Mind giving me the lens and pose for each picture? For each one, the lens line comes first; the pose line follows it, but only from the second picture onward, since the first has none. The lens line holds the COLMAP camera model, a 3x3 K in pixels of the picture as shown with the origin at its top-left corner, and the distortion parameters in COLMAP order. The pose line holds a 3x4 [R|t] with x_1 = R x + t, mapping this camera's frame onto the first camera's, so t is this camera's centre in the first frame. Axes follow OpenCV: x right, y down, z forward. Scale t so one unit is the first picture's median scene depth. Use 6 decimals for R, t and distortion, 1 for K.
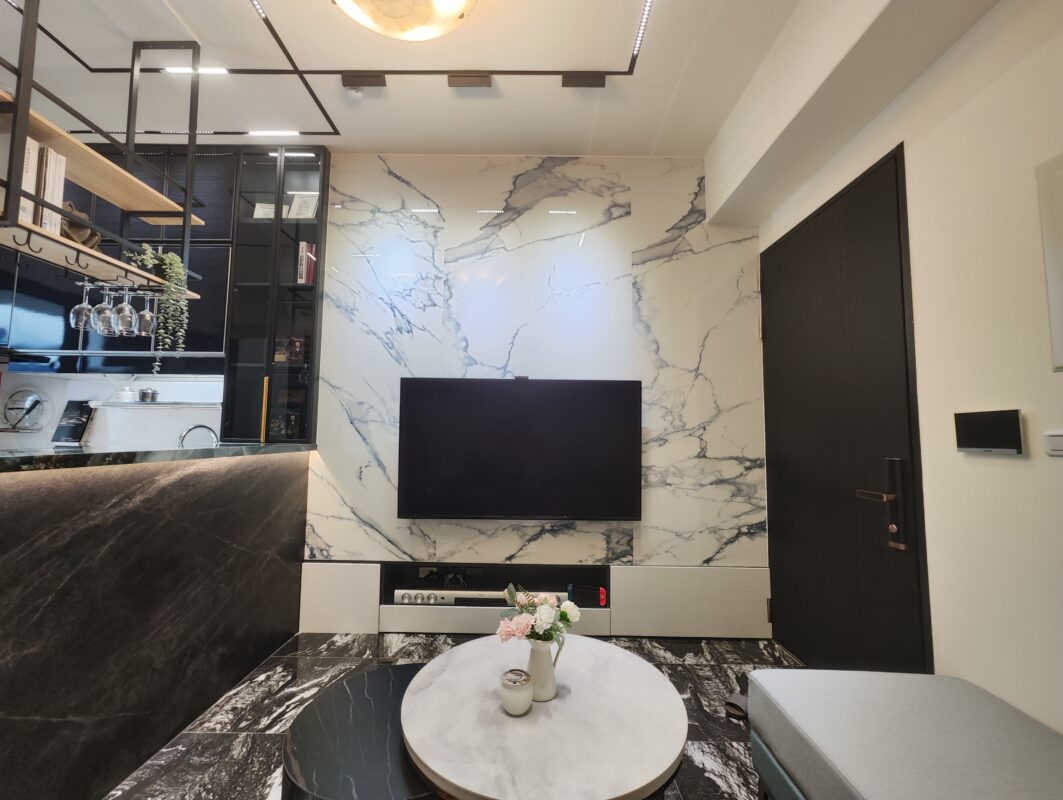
lens RADIAL K [[440.4, 0, 527.4], [0, 440.4, 401.2], [0, 0, 1]] dist [-0.003873, 0.003060]
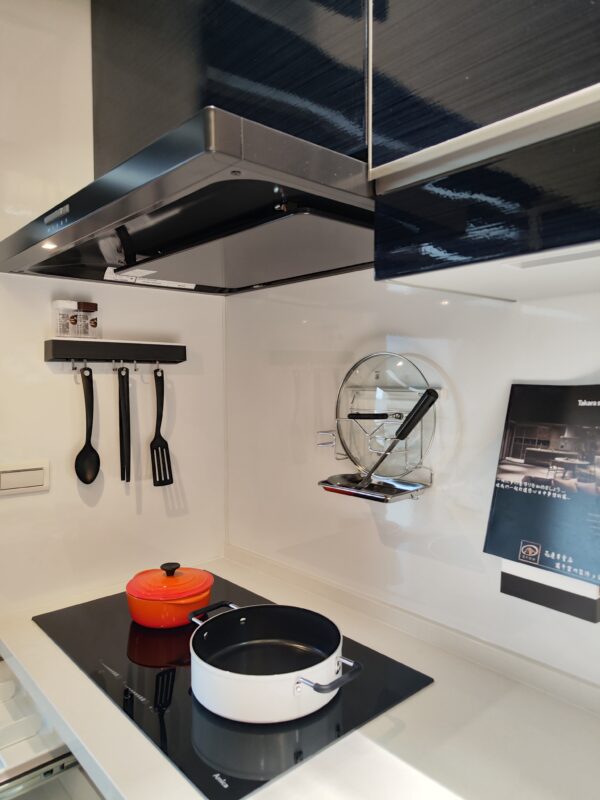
lens RADIAL K [[555.2, 0, 295.3], [0, 555.2, 404.1], [0, 0, 1]] dist [0.012429, 0.000898]
pose [[0.671441, 0.019828, -0.740793, -1.006800], [0.070009, 0.993474, 0.090046, -0.033172], [0.737744, -0.112322, 0.665671, 0.781877]]
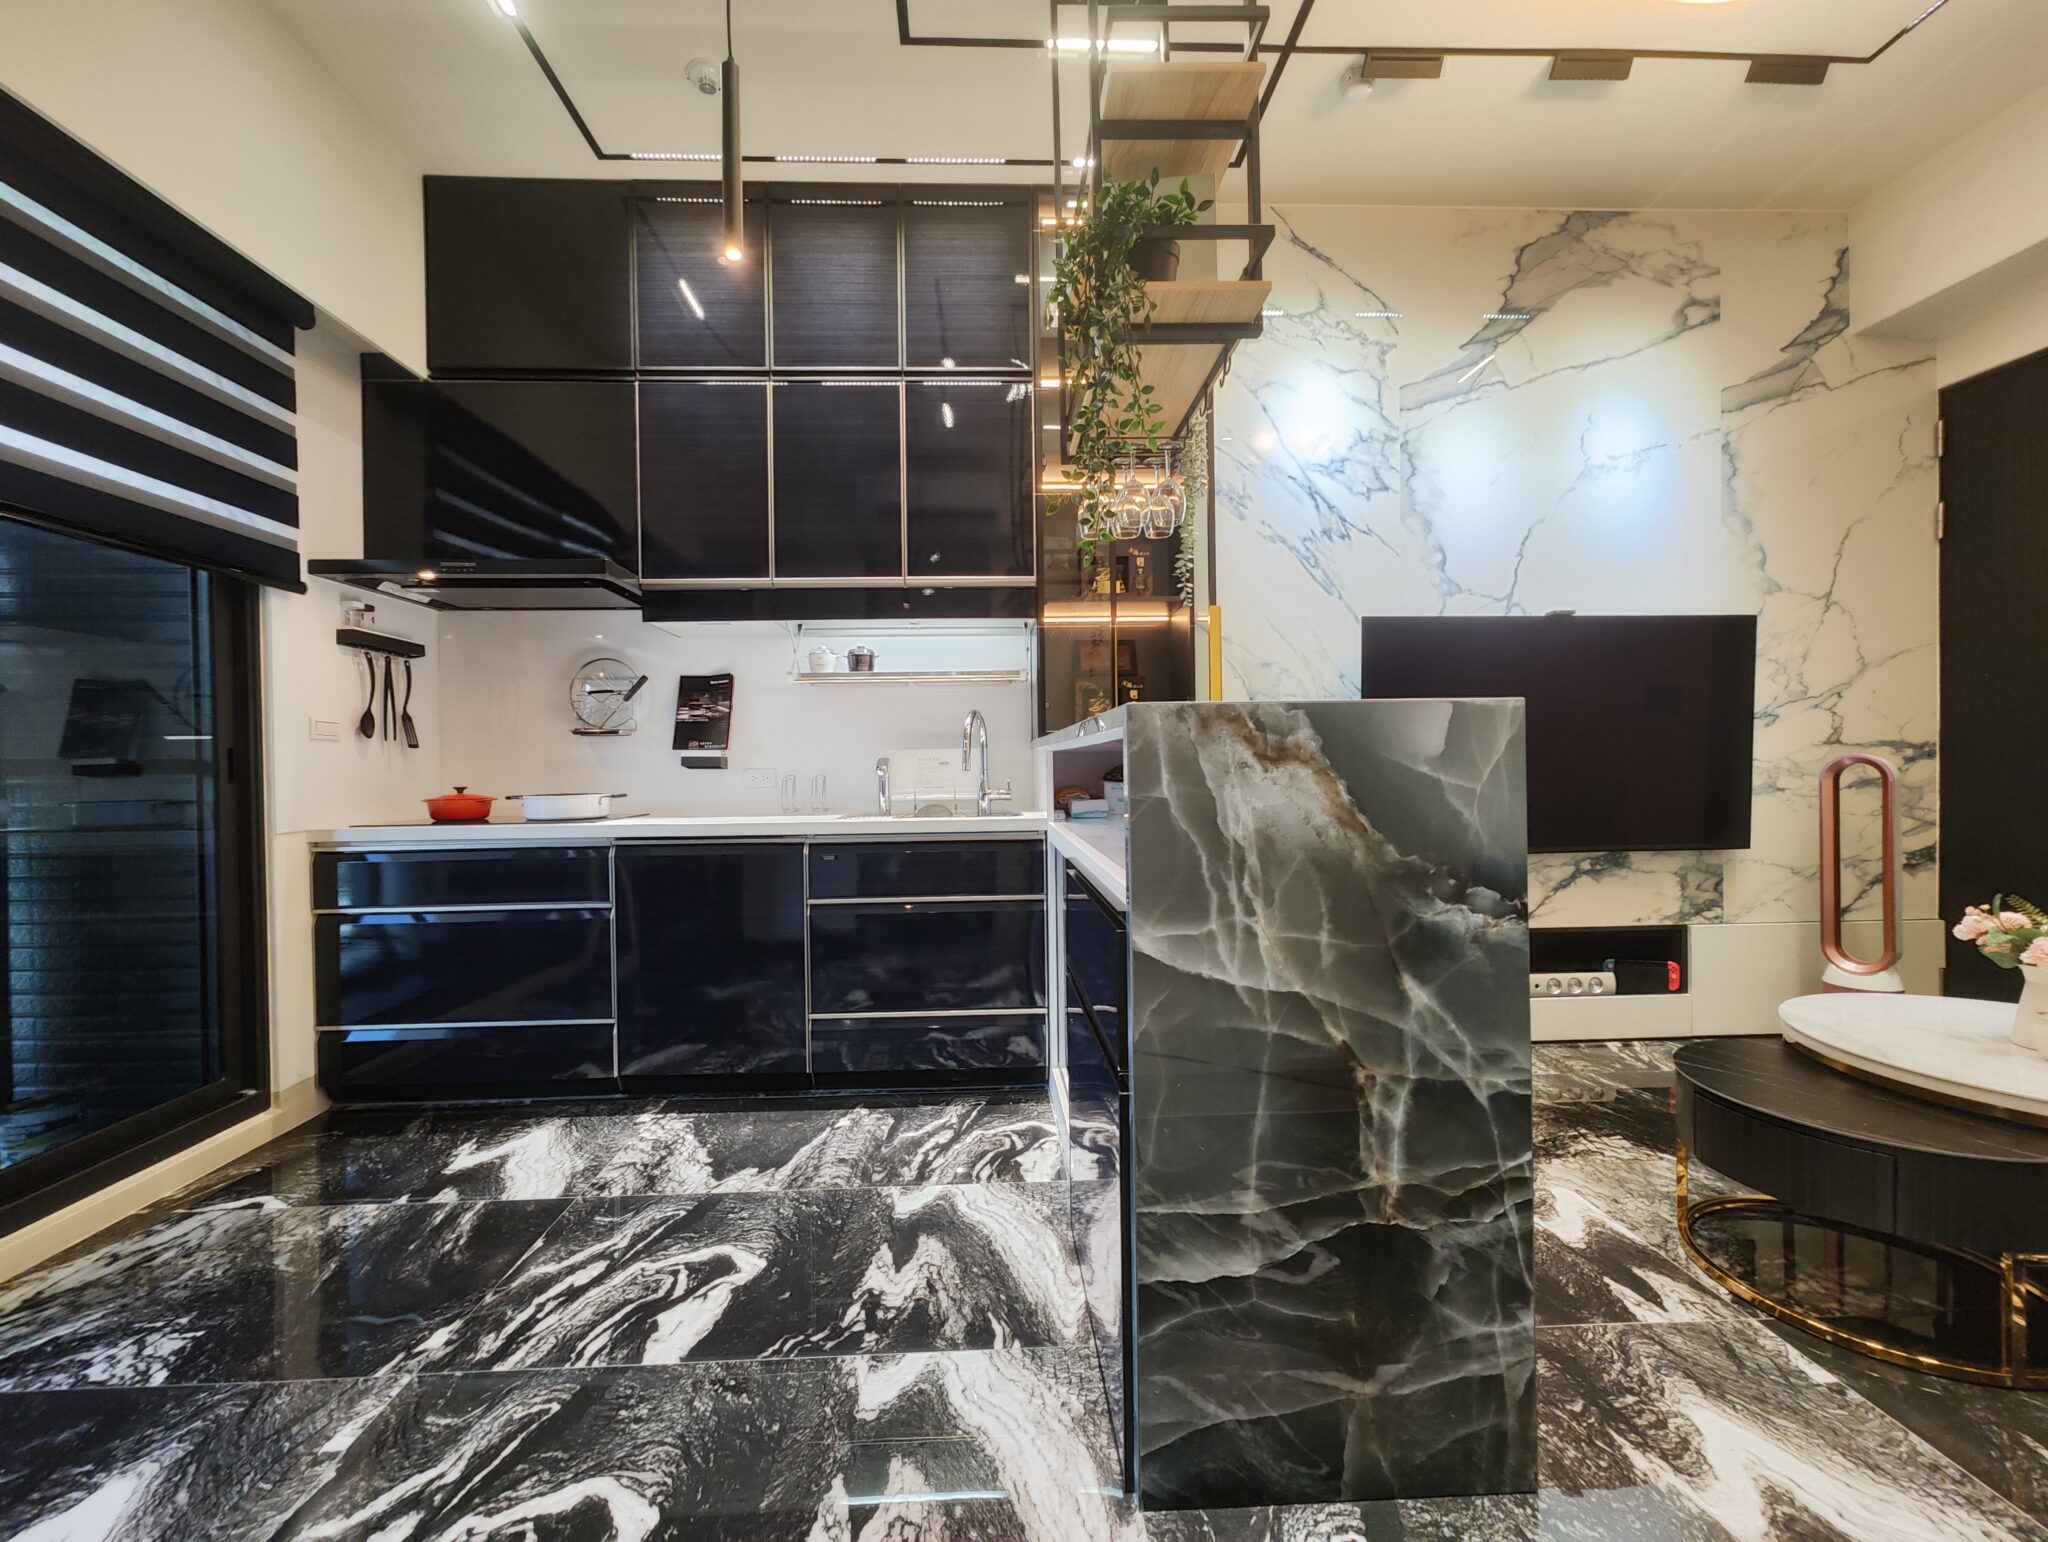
lens RADIAL K [[848.4, 0, 1013.8], [0, 848.4, 775.9], [0, 0, 1]] dist [-0.003873, 0.003060]
pose [[0.998411, -0.028251, 0.048756, -0.775352], [0.023735, 0.995583, 0.090837, 0.040504], [-0.051107, -0.089535, 0.994672, -0.092683]]
